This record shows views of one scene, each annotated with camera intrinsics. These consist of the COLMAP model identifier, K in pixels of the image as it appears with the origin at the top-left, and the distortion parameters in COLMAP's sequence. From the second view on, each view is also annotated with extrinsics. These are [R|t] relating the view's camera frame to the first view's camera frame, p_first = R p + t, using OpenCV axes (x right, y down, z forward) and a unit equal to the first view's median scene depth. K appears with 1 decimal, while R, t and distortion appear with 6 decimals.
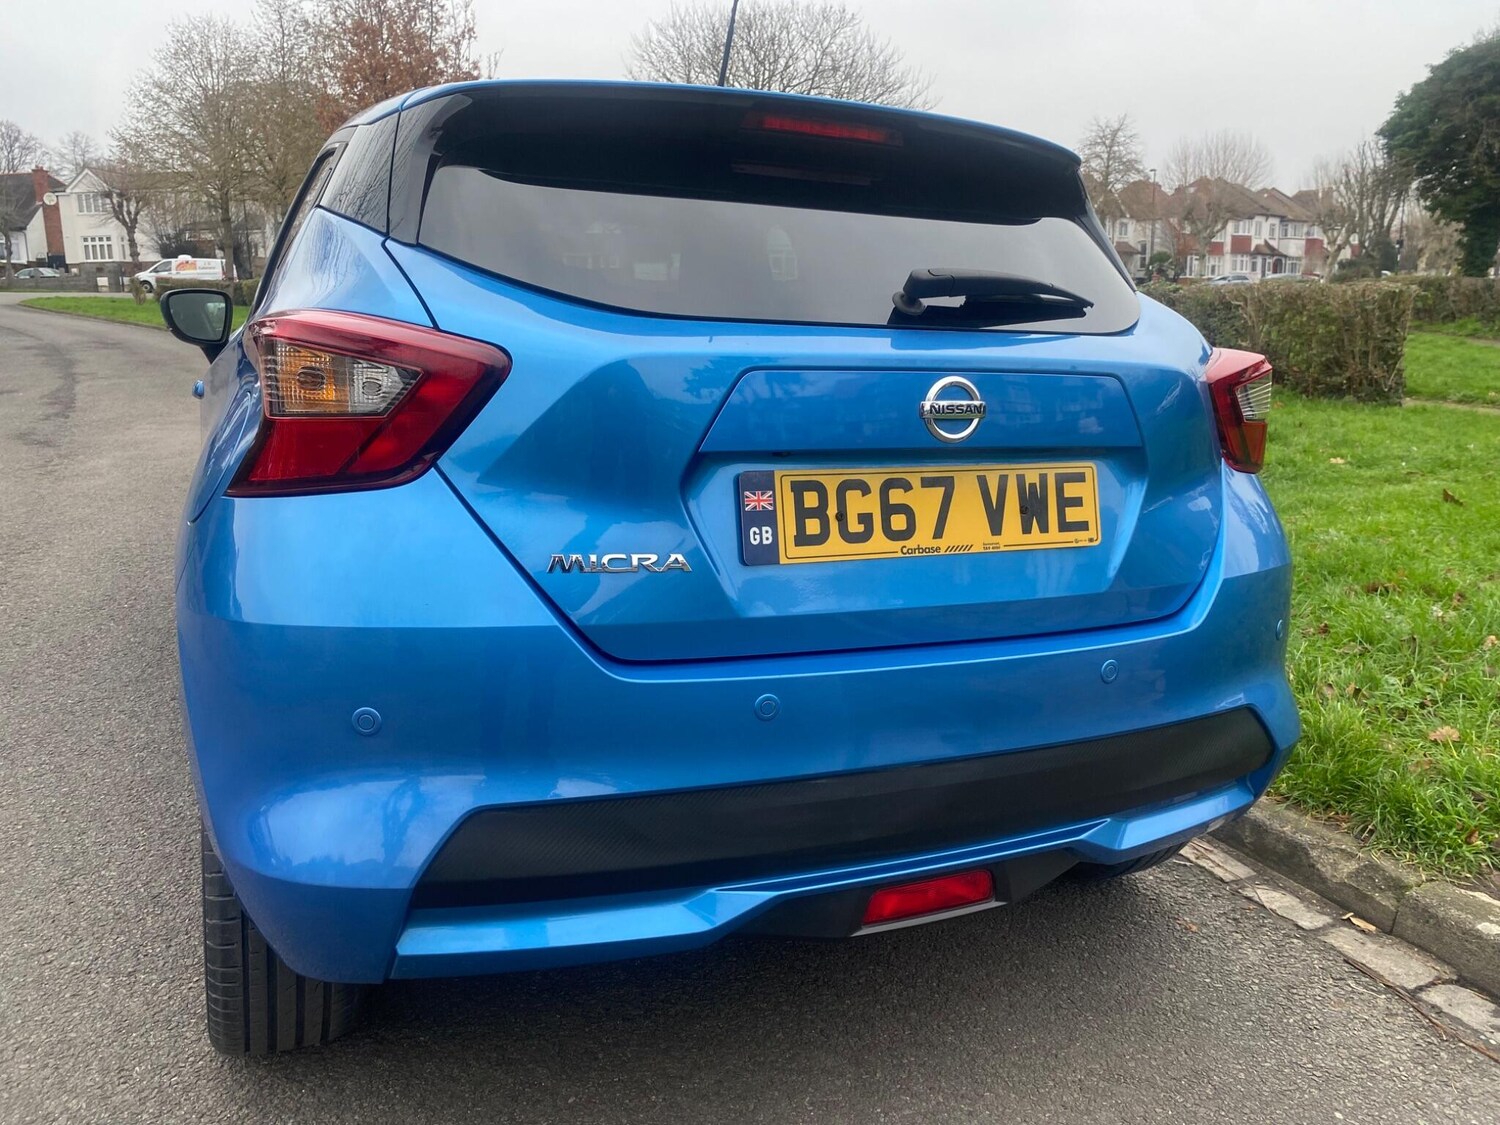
lens RADIAL K [[1142.1, 0, 750.0], [0, 1142.1, 562.5], [0, 0, 1]] dist [0.014262, -0.016558]
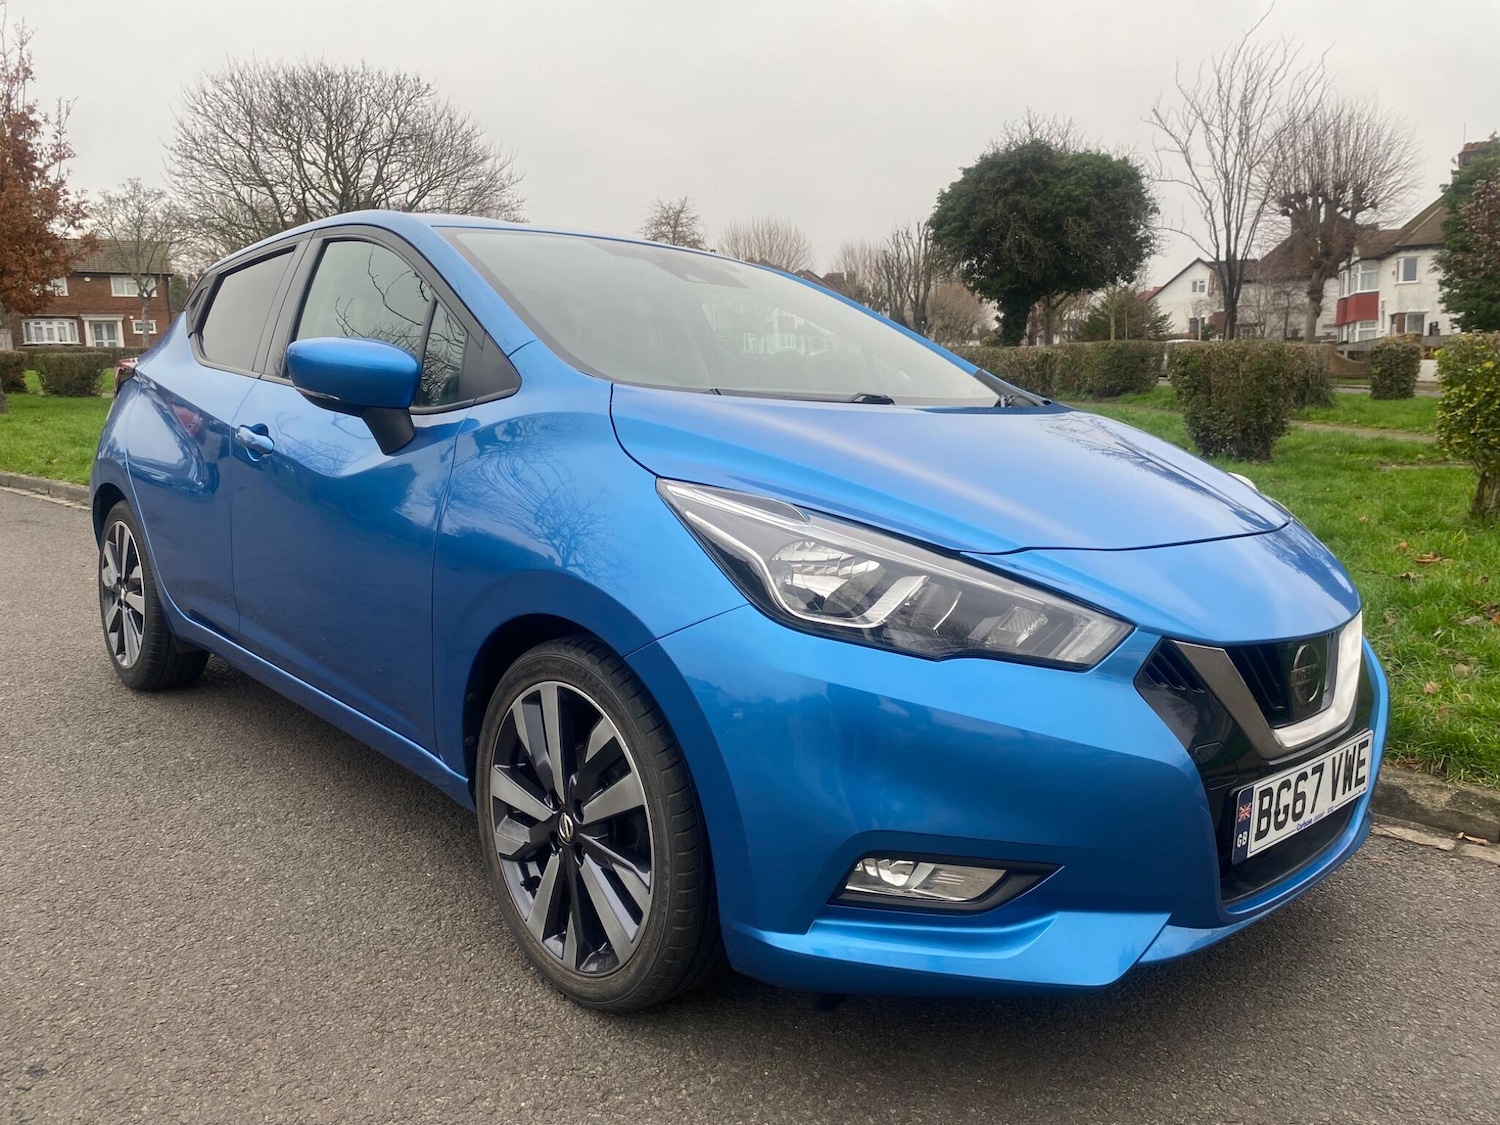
lens RADIAL K [[1146.1, 0, 758.6], [0, 1146.1, 565.0], [0, 0, 1]] dist [0.014144, -0.012086]
pose [[0.929382, -0.068826, 0.362647, -0.671435], [0.089839, 0.995096, -0.041379, 0.003348], [-0.358020, 0.071037, 0.931008, 0.110765]]
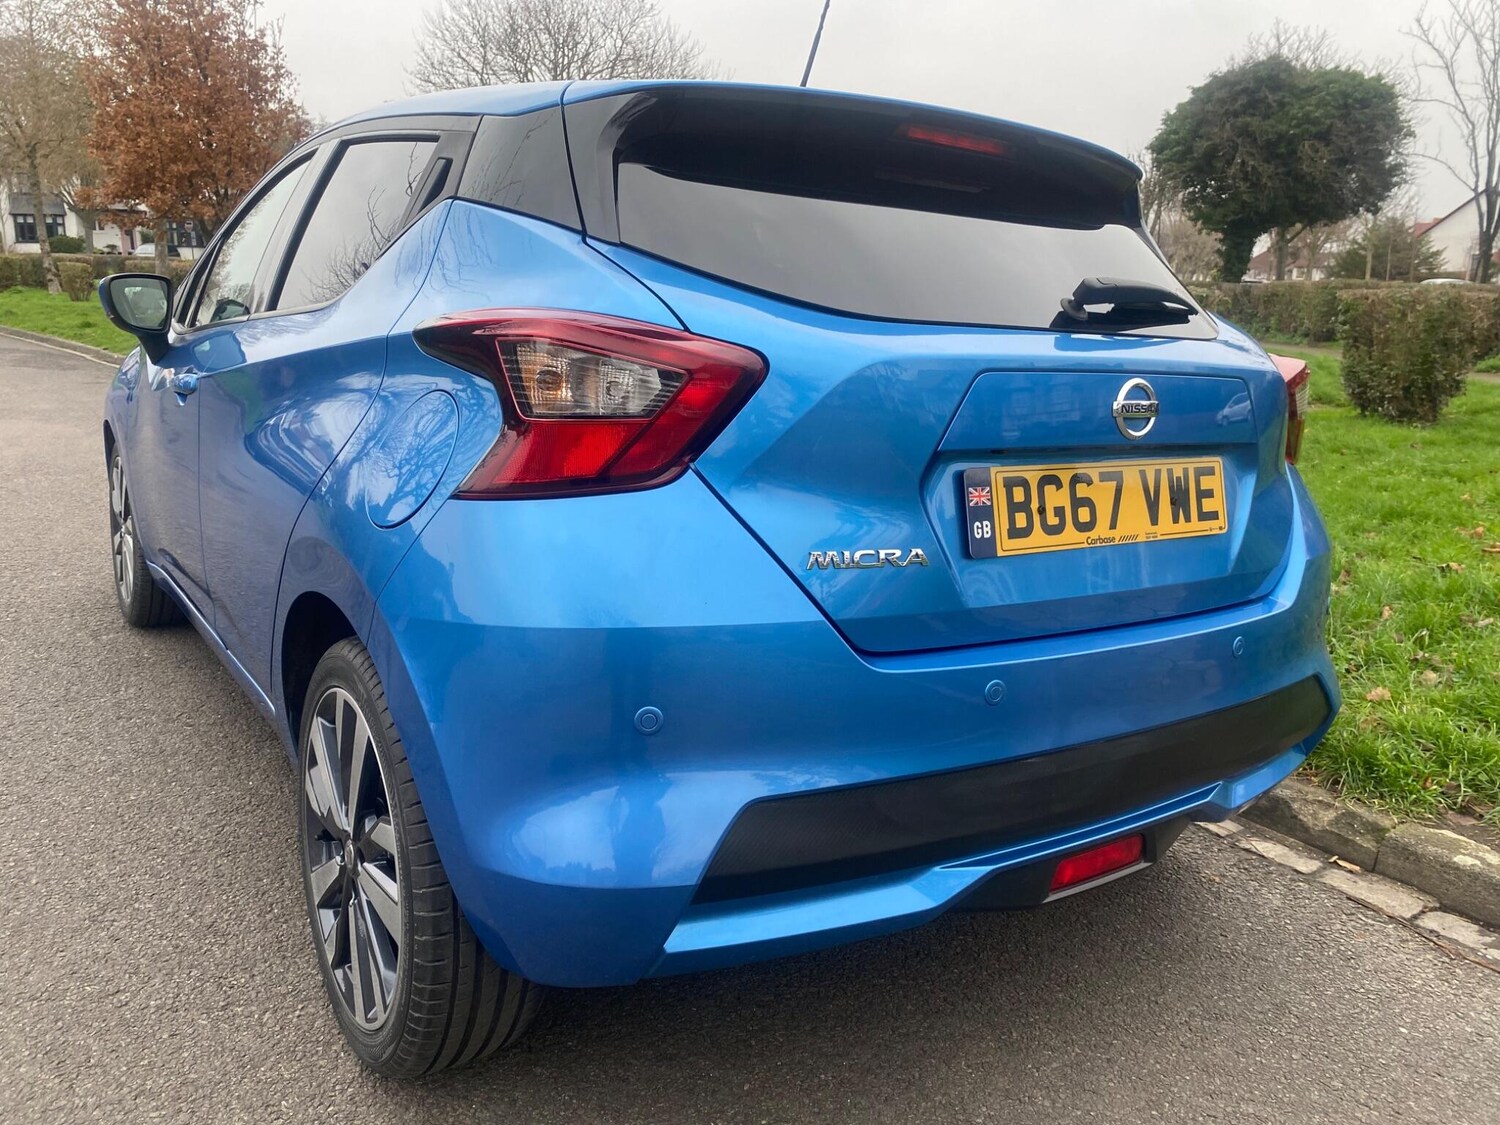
lens RADIAL K [[1144.7, 0, 755.6], [0, 1144.7, 565.6], [0, 0, 1]] dist [0.003587, -0.002134]
pose [[0.983359, -0.023197, 0.180188, -0.255921], [0.021494, 0.999704, 0.011395, -0.004459], [-0.180399, -0.007333, 0.983566, -0.000336]]
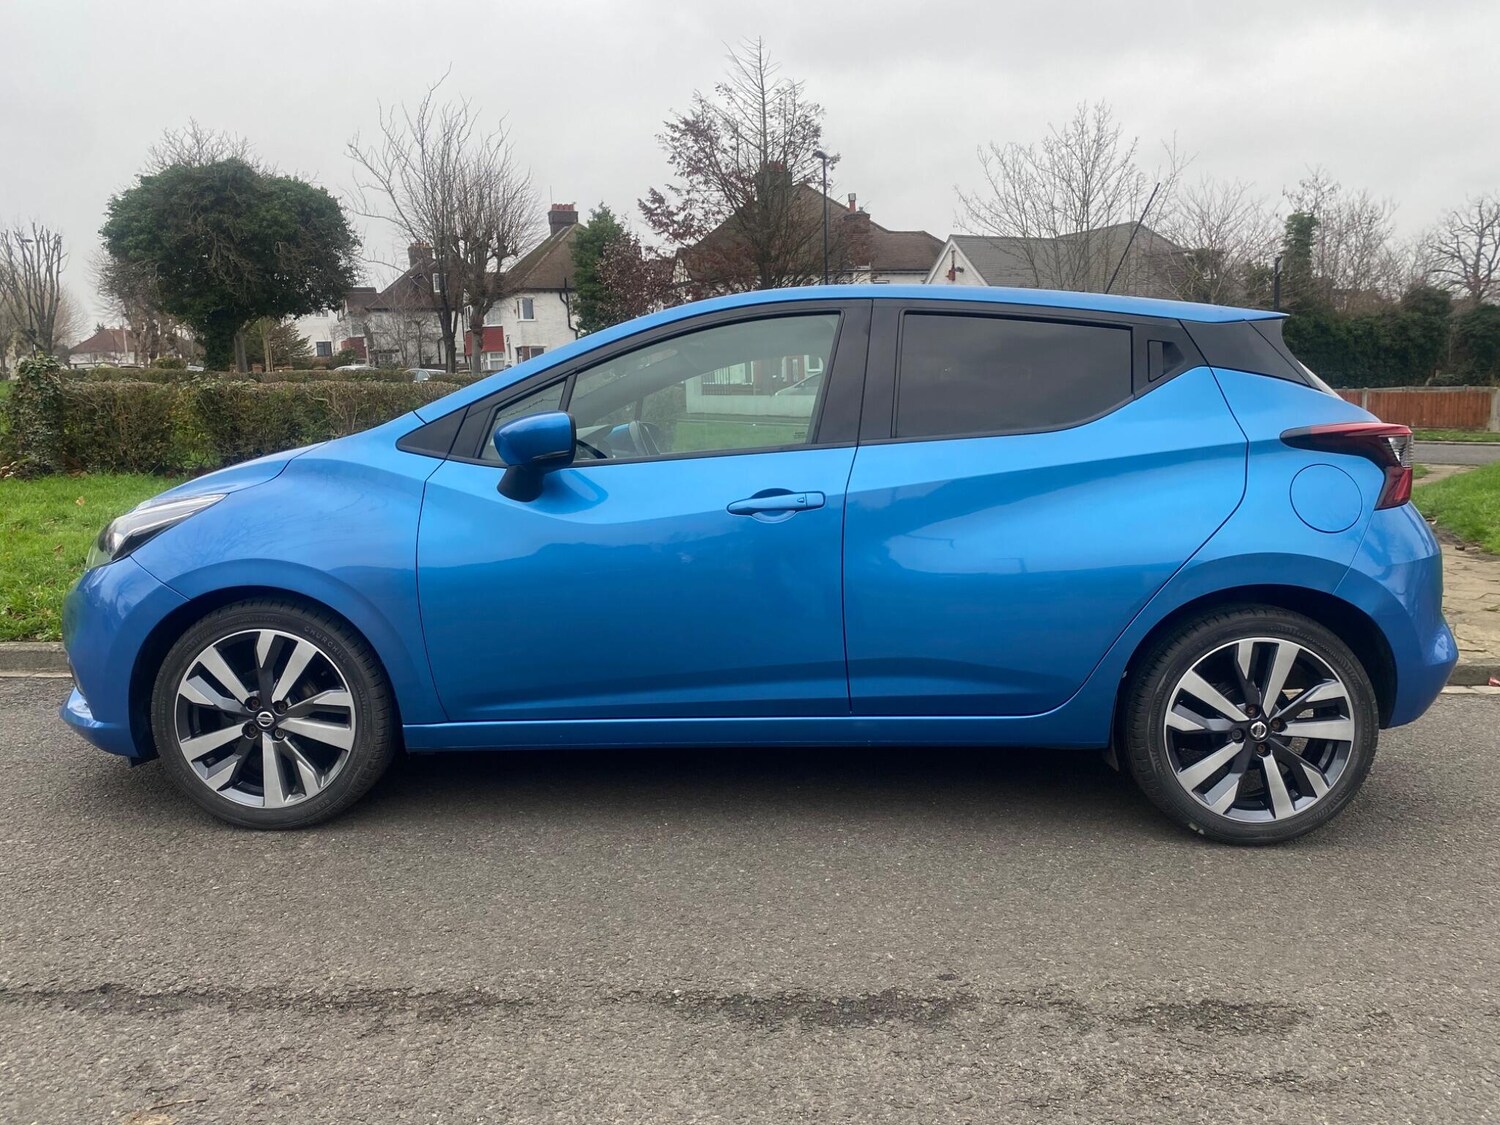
lens RADIAL K [[1144.7, 0, 755.6], [0, 1144.7, 565.6], [0, 0, 1]] dist [0.003587, -0.002134]
pose [[0.442739, -0.136215, 0.886244, -1.860091], [0.199126, 0.978649, 0.050941, -0.205964], [-0.874260, 0.153921, 0.460410, 0.722533]]
